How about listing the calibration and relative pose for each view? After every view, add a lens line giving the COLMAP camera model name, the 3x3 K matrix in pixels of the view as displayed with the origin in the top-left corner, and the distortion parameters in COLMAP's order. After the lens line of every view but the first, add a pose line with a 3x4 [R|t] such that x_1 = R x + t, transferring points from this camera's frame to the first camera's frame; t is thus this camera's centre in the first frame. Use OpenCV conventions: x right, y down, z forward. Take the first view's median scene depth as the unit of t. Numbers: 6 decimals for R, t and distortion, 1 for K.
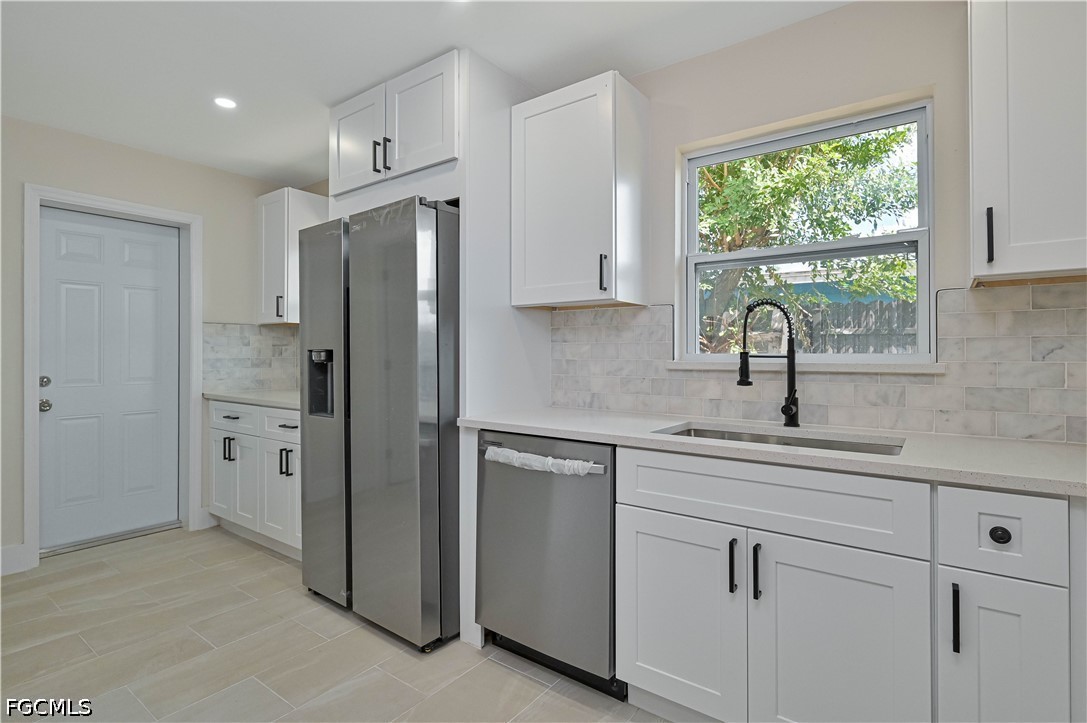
lens RADIAL K [[534.7, 0, 545.3], [0, 534.7, 350.6], [0, 0, 1]] dist [-0.000091, 0.000418]
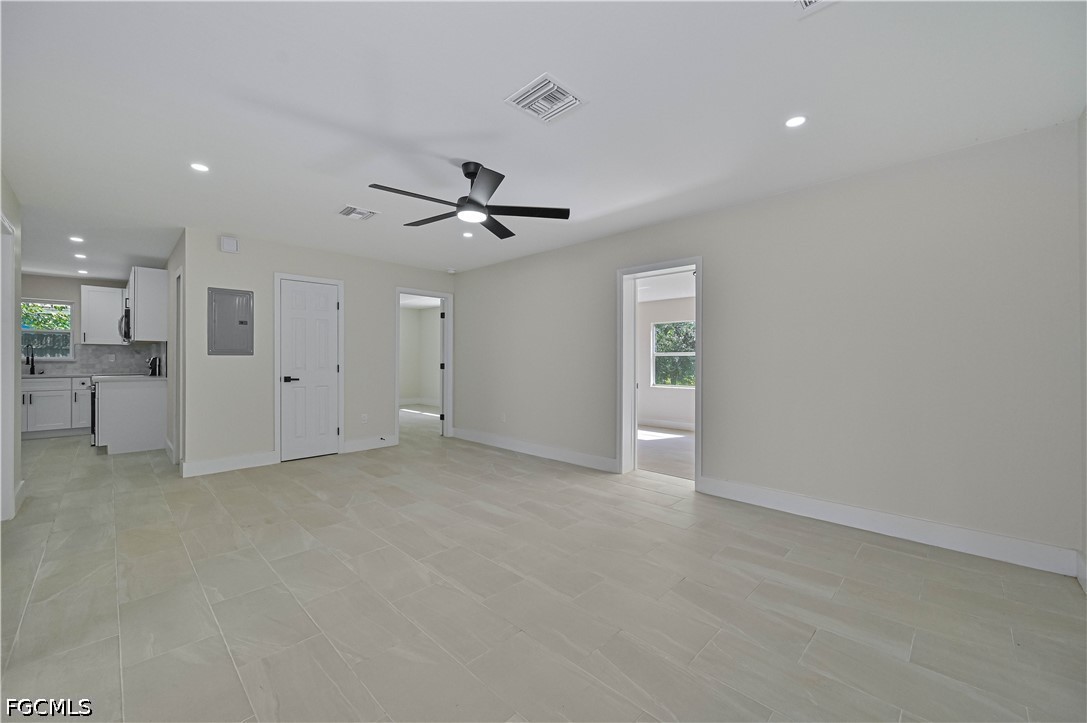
lens RADIAL K [[437.1, 0, 550.5], [0, 437.1, 357.8], [0, 0, 1]] dist [-0.002347, 0.000477]
pose [[0.142513, 0.001983, 0.989791, -2.073669], [-0.009035, 0.999959, -0.000703, -0.019857], [-0.989752, -0.008843, 0.142525, -3.097481]]
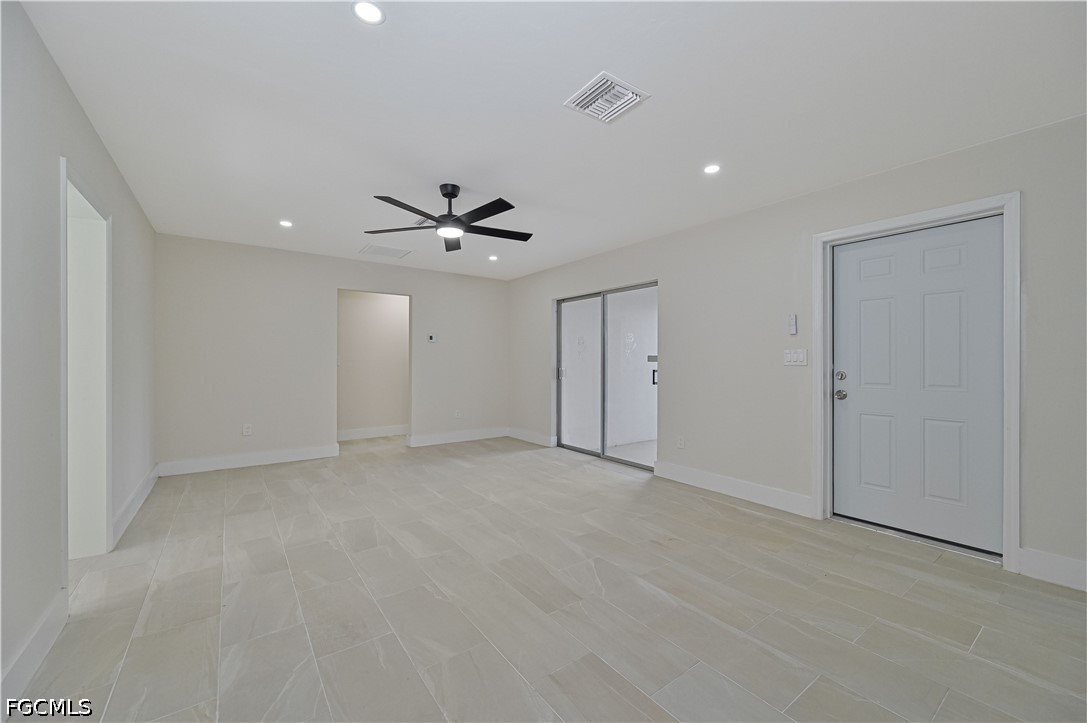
lens RADIAL K [[437.1, 0, 551.4], [0, 437.1, 358.2], [0, 0, 1]] dist [-0.002347, 0.000477]
pose [[-0.295134, -0.007650, -0.955425, 0.542073], [0.006725, 0.999927, -0.010084, -0.011614], [0.955432, -0.009401, -0.295060, -1.898755]]
